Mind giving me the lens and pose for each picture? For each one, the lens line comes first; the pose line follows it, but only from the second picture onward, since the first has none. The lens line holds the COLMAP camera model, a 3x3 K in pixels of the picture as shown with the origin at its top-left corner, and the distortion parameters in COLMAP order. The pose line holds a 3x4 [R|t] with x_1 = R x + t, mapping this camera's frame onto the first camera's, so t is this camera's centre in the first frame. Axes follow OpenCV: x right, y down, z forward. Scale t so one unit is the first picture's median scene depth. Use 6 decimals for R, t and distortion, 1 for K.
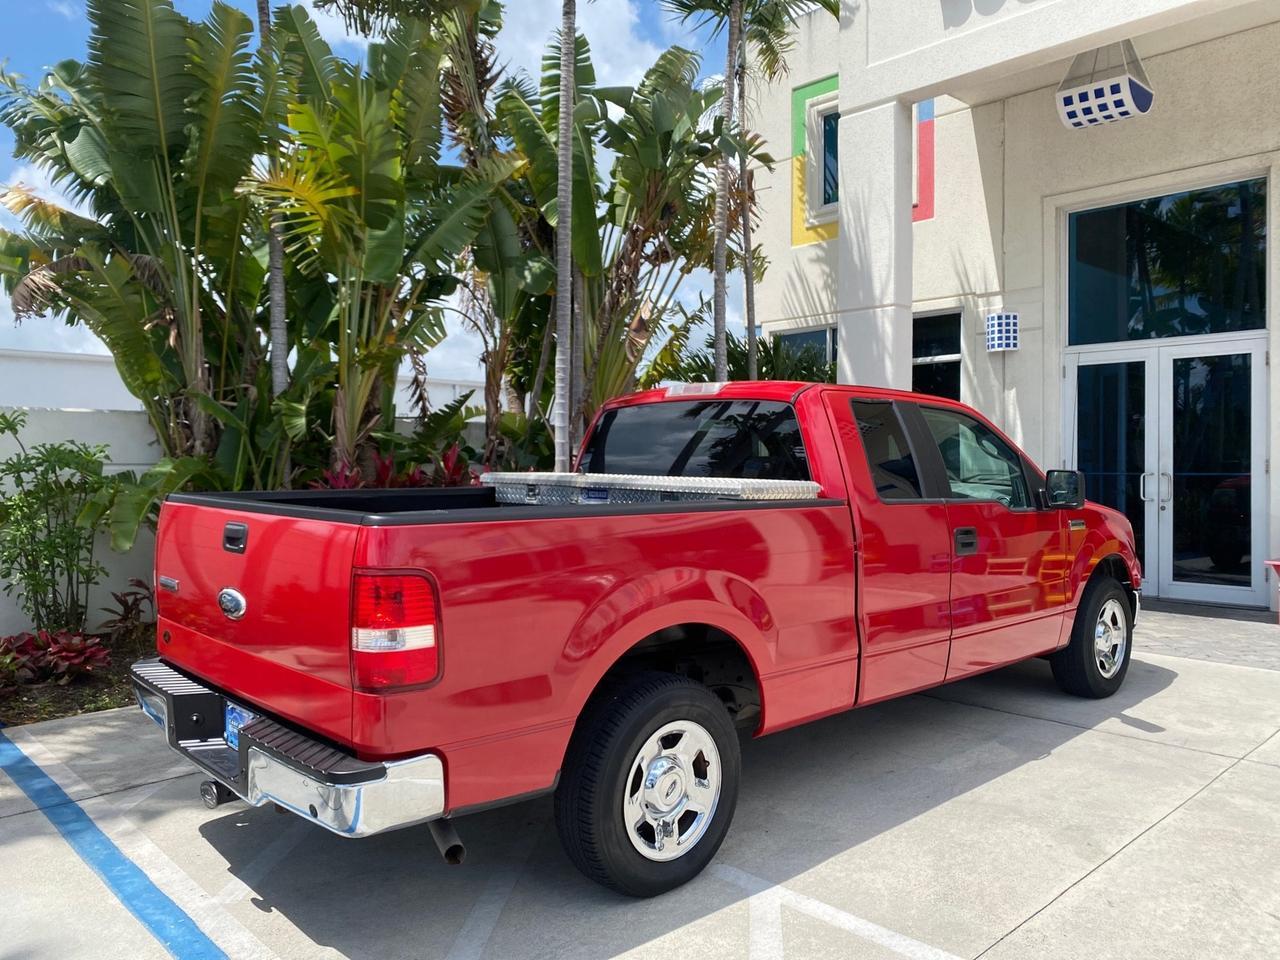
lens RADIAL K [[985.5, 0, 637.7], [0, 985.5, 465.1], [0, 0, 1]] dist [0.009349, -0.004919]
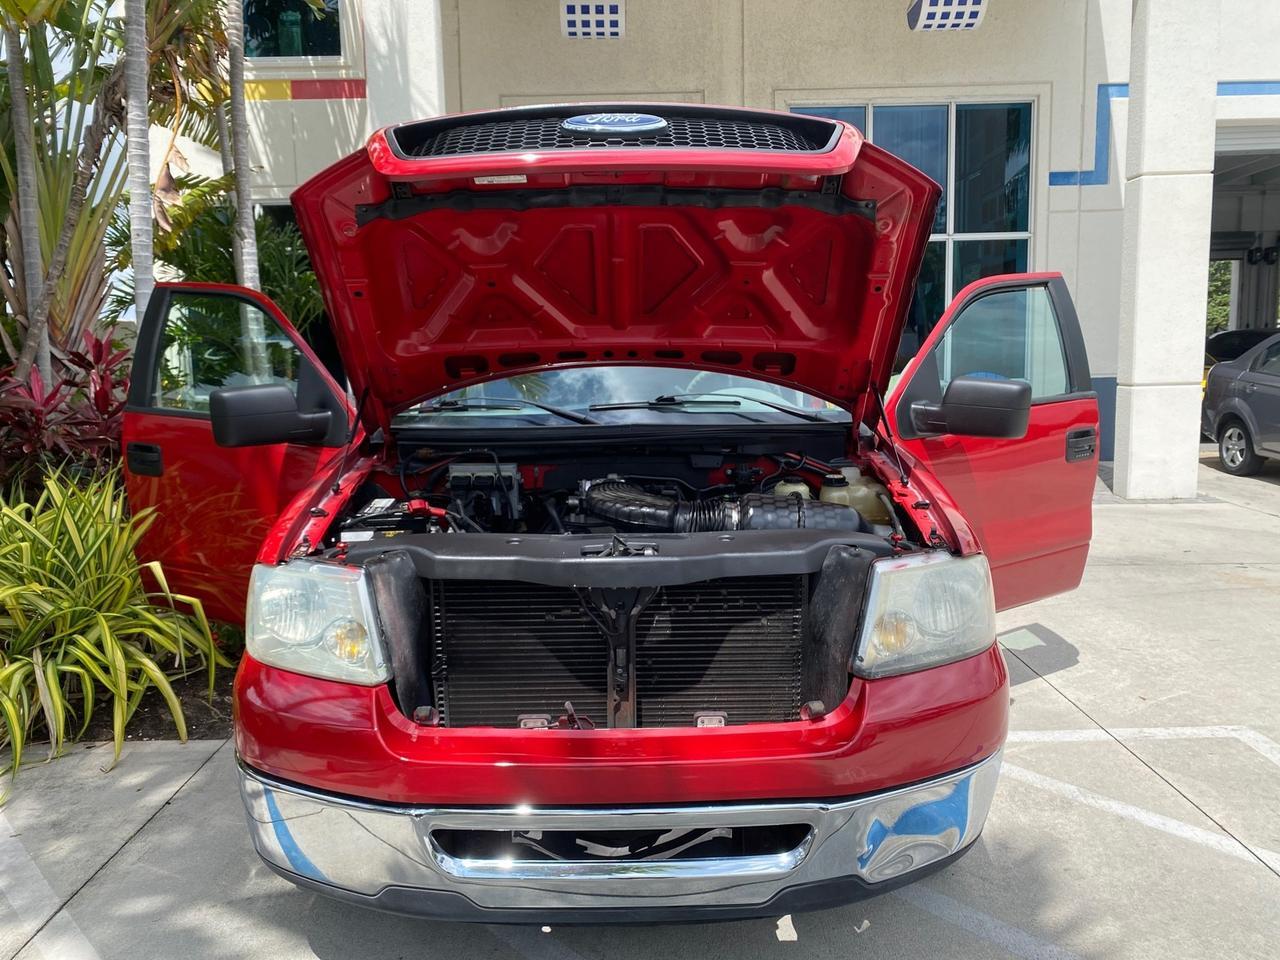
lens RADIAL K [[1000.5, 0, 637.5], [0, 1000.5, 476.9], [0, 0, 1]] dist [0.003561, 0.003548]
pose [[0.682580, -0.100843, 0.723820, -0.345954], [0.018776, 0.992527, 0.120574, -0.000947], [-0.730569, -0.068710, 0.679373, 0.191195]]
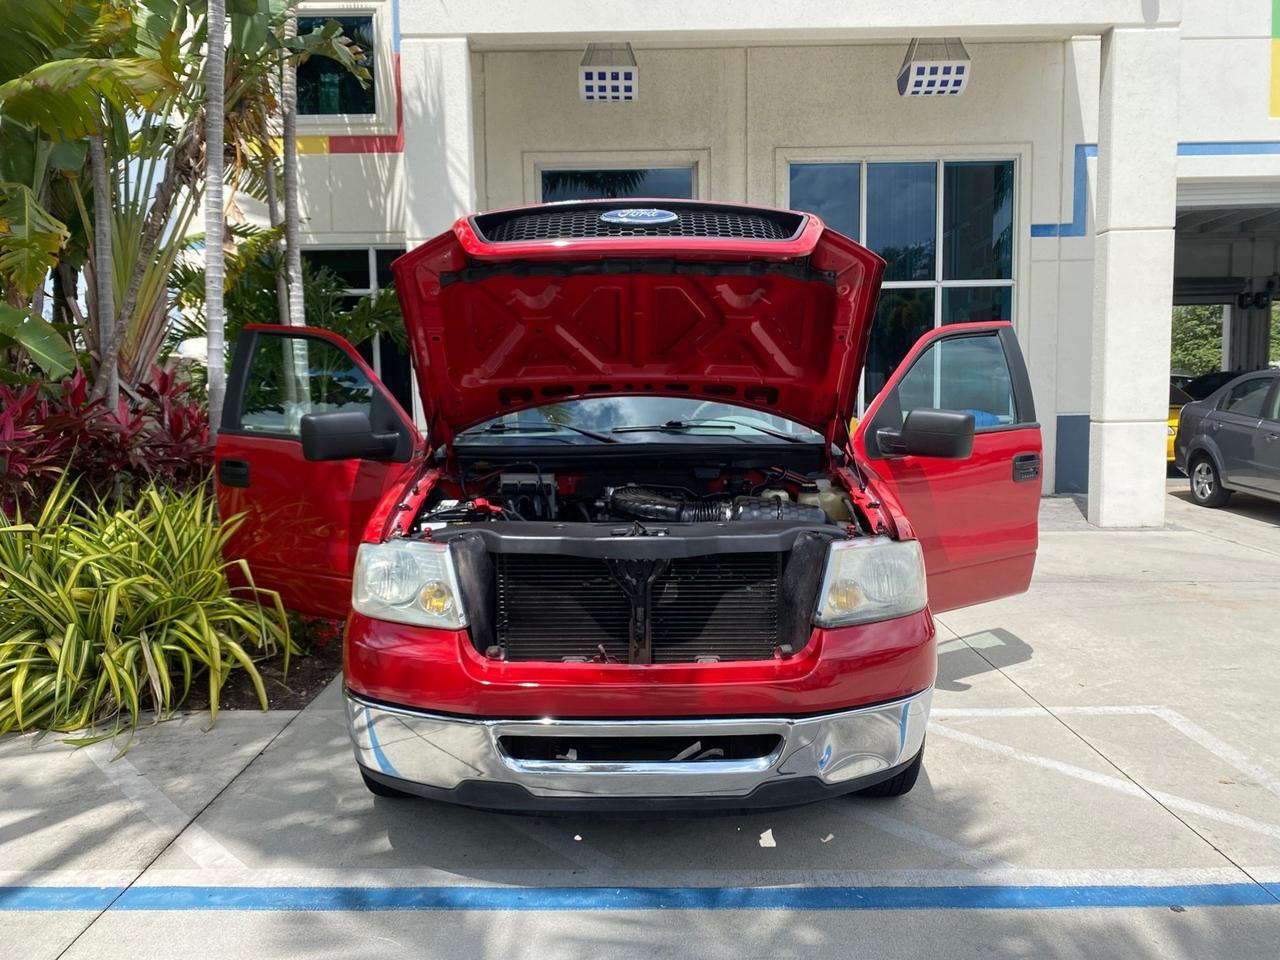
lens RADIAL K [[1000.5, 0, 637.5], [0, 1000.5, 476.9], [0, 0, 1]] dist [0.003561, 0.003548]
pose [[0.687707, -0.068703, 0.722730, -0.410586], [0.011671, 0.996430, 0.083615, 0.001085], [-0.725894, -0.049067, 0.686054, 0.135378]]
